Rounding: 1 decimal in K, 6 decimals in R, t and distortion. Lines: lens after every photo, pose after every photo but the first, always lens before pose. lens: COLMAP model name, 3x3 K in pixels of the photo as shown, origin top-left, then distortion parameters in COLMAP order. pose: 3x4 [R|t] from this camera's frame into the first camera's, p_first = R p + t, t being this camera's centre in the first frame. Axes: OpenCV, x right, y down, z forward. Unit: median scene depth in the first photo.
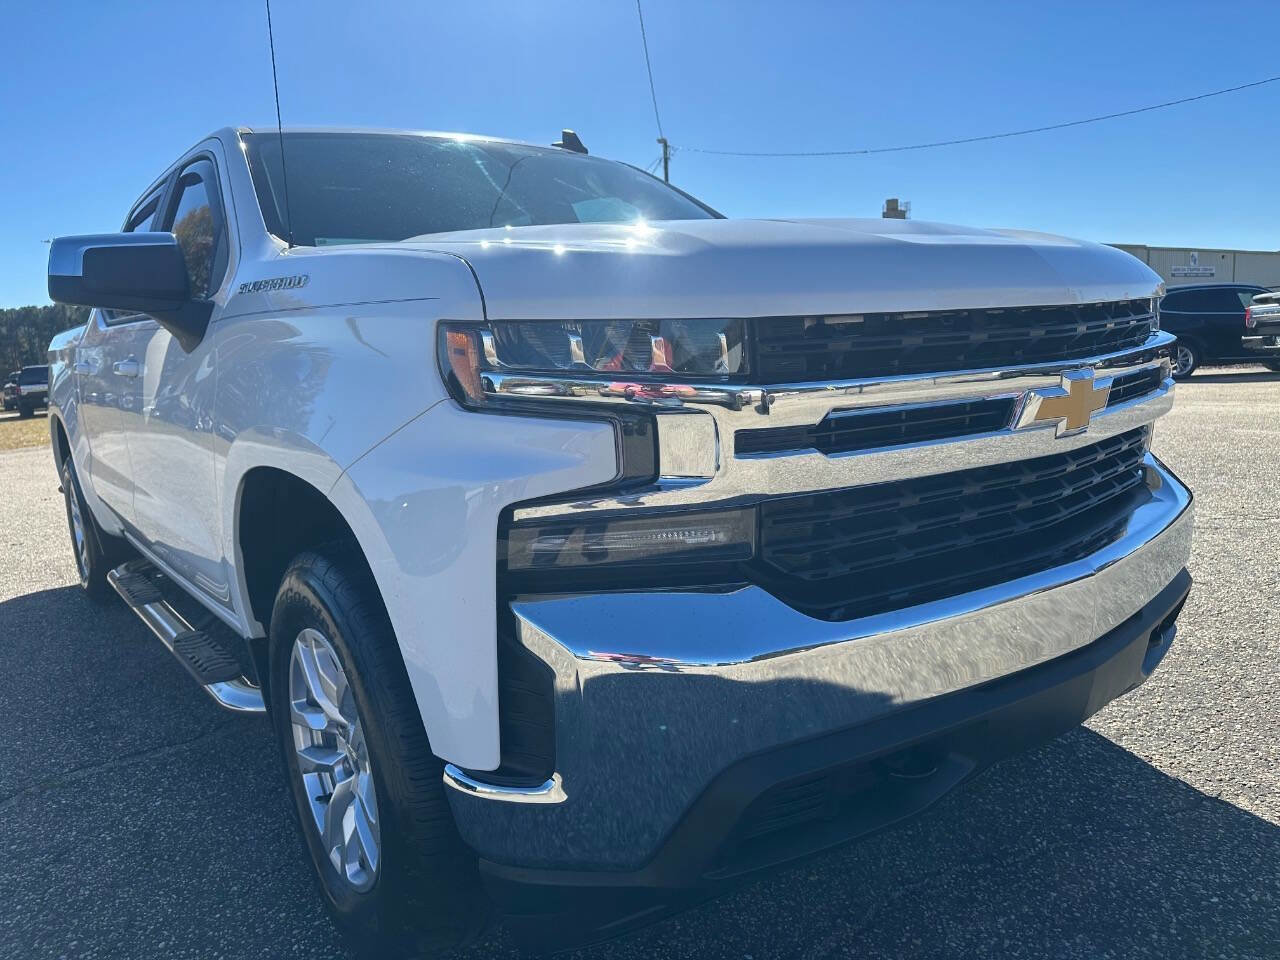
lens RADIAL K [[915.0, 0, 633.0], [0, 915.0, 475.6], [0, 0, 1]] dist [0.008022, -0.007747]
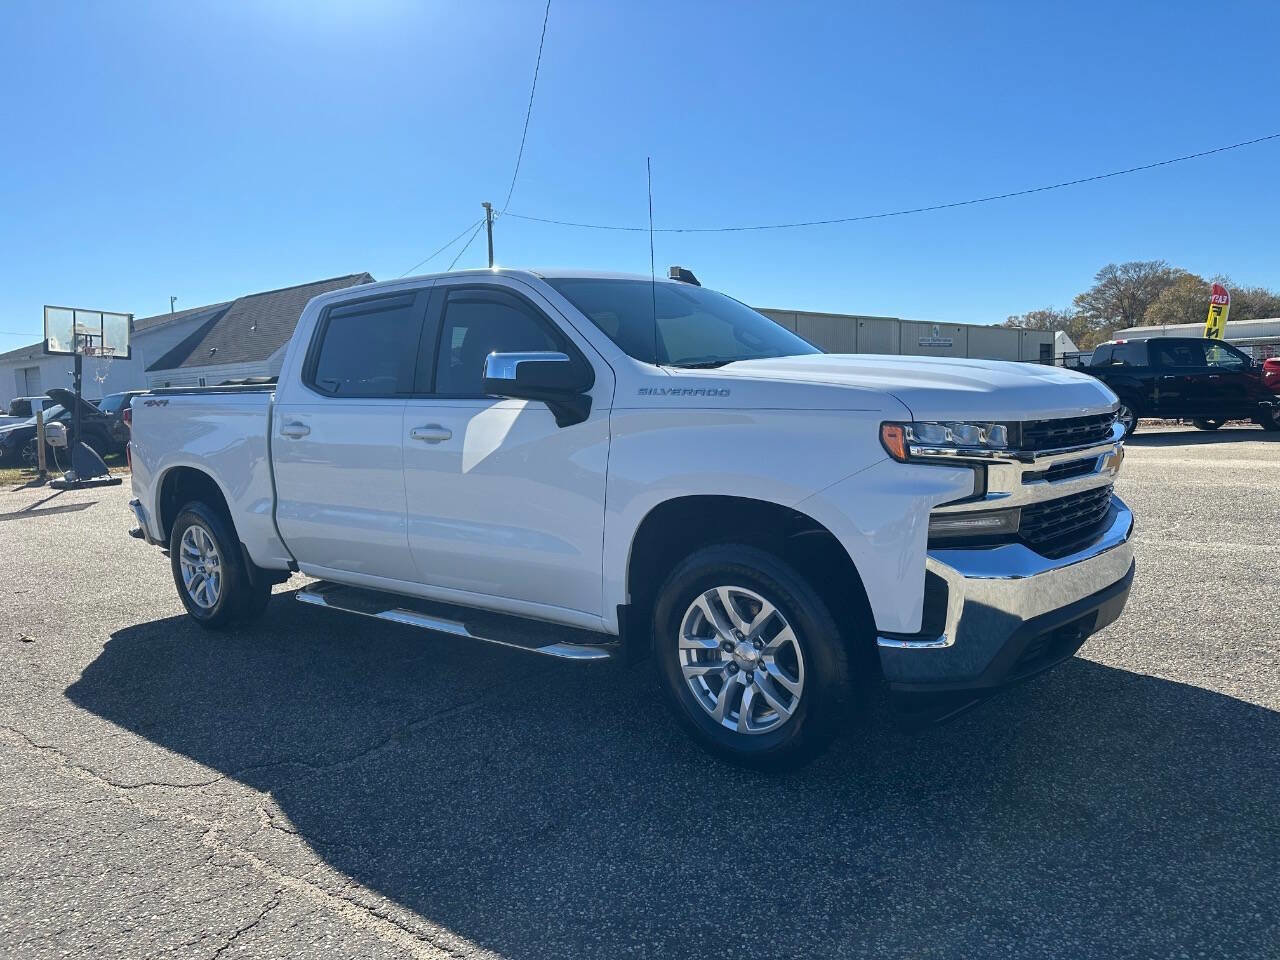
lens RADIAL K [[898.8, 0, 640.0], [0, 898.8, 480.0], [0, 0, 1]] dist [0.114713, -0.167316]
pose [[0.977684, -0.004495, 0.210035, -1.215594], [0.016407, 0.998351, -0.055007, 0.074613], [-0.209441, 0.057225, 0.976145, -0.933941]]
